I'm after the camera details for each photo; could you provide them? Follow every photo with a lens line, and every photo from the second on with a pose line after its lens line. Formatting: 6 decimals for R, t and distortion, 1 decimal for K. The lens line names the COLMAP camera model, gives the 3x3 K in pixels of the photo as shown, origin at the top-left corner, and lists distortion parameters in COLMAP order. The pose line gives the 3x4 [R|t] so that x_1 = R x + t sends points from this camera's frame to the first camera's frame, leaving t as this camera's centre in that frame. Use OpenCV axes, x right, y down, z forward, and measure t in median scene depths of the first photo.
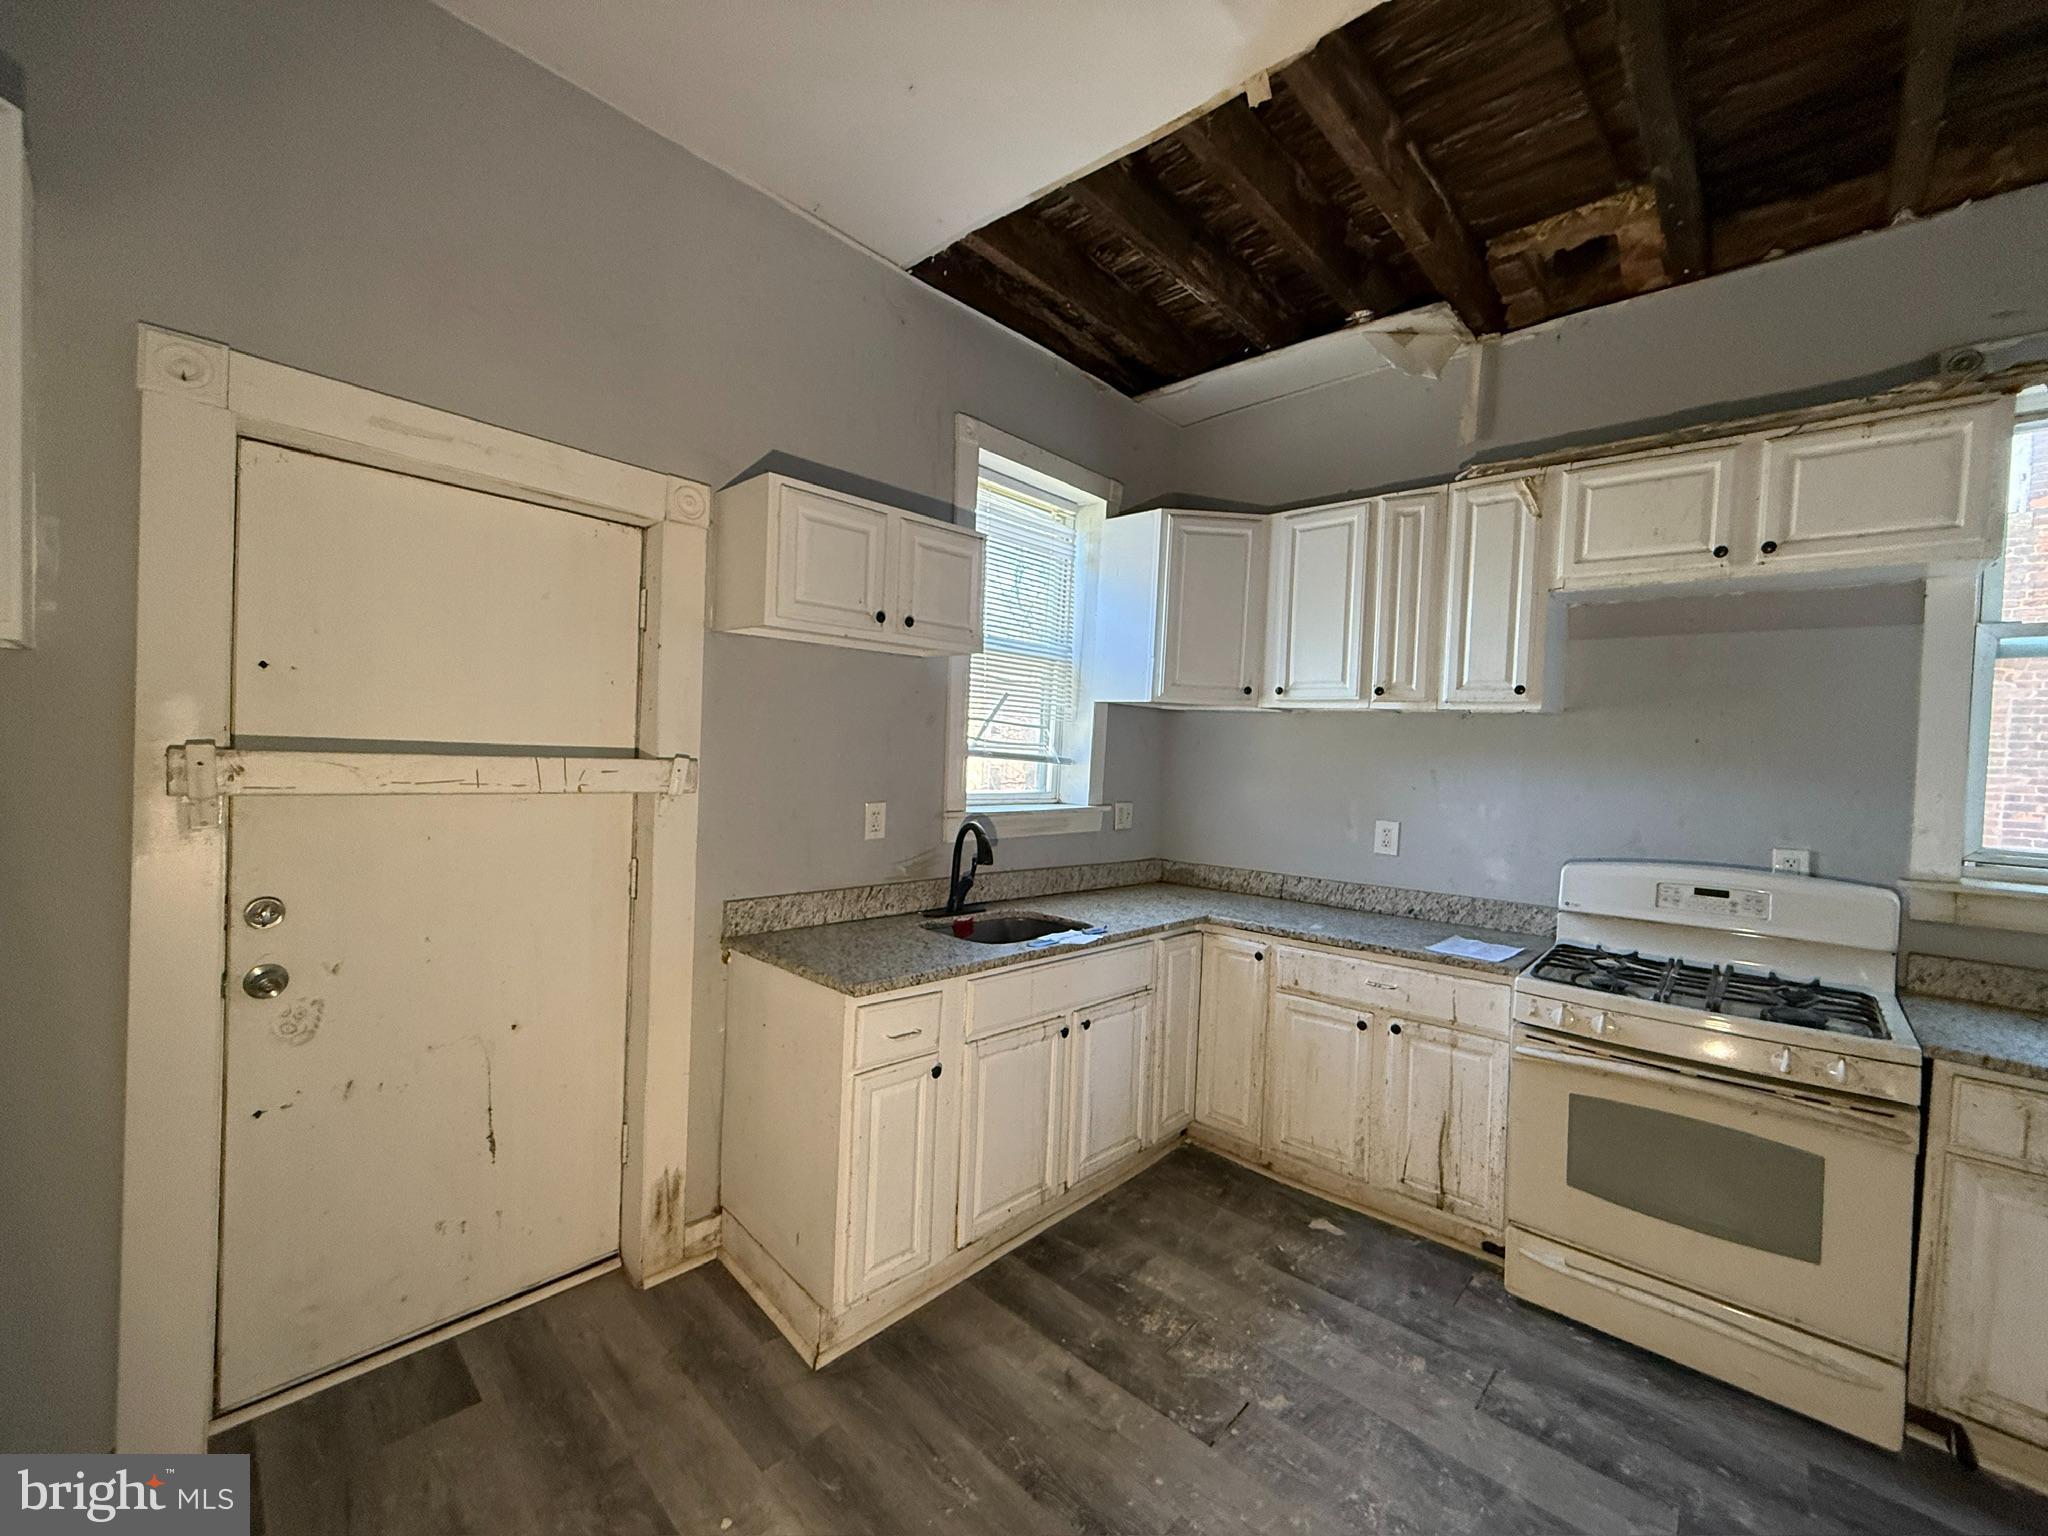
lens RADIAL K [[818.3, 0, 1017.7], [0, 818.3, 767.3], [0, 0, 1]] dist [0.000188, -0.000452]
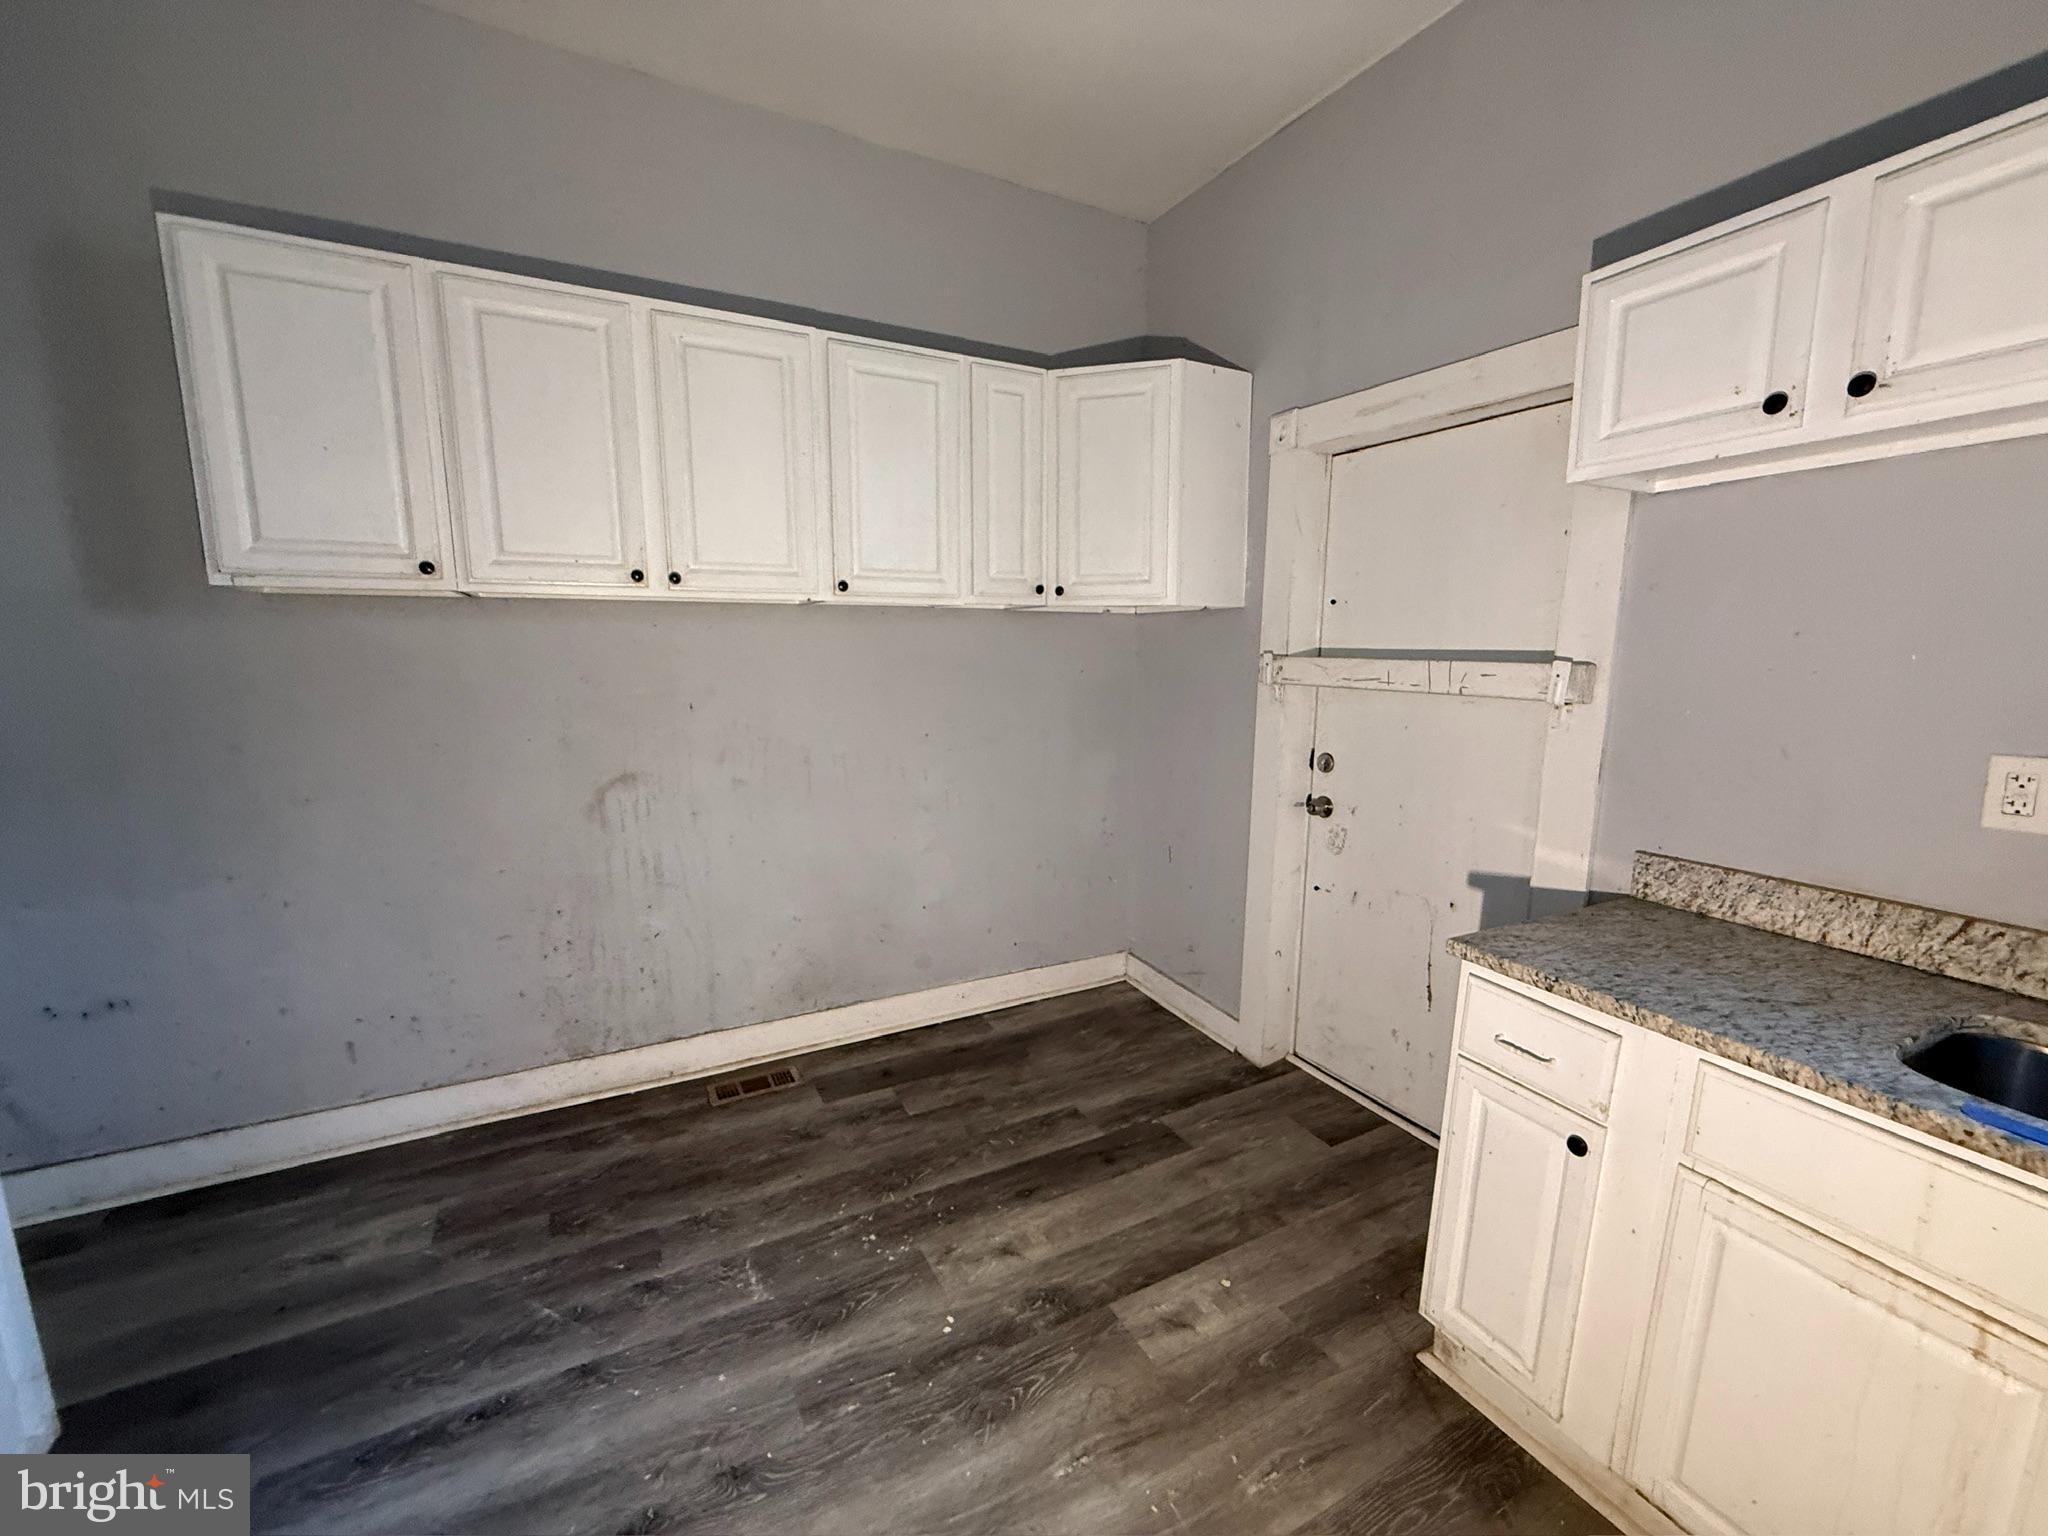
lens RADIAL K [[818.3, 0, 1017.7], [0, 818.3, 767.3], [0, 0, 1]] dist [0.000188, -0.000452]
pose [[-0.318826, 0.095009, -0.943039, 0.532729], [-0.042835, 0.992502, 0.114474, 0.023123], [0.946845, 0.076892, -0.312365, 0.668058]]
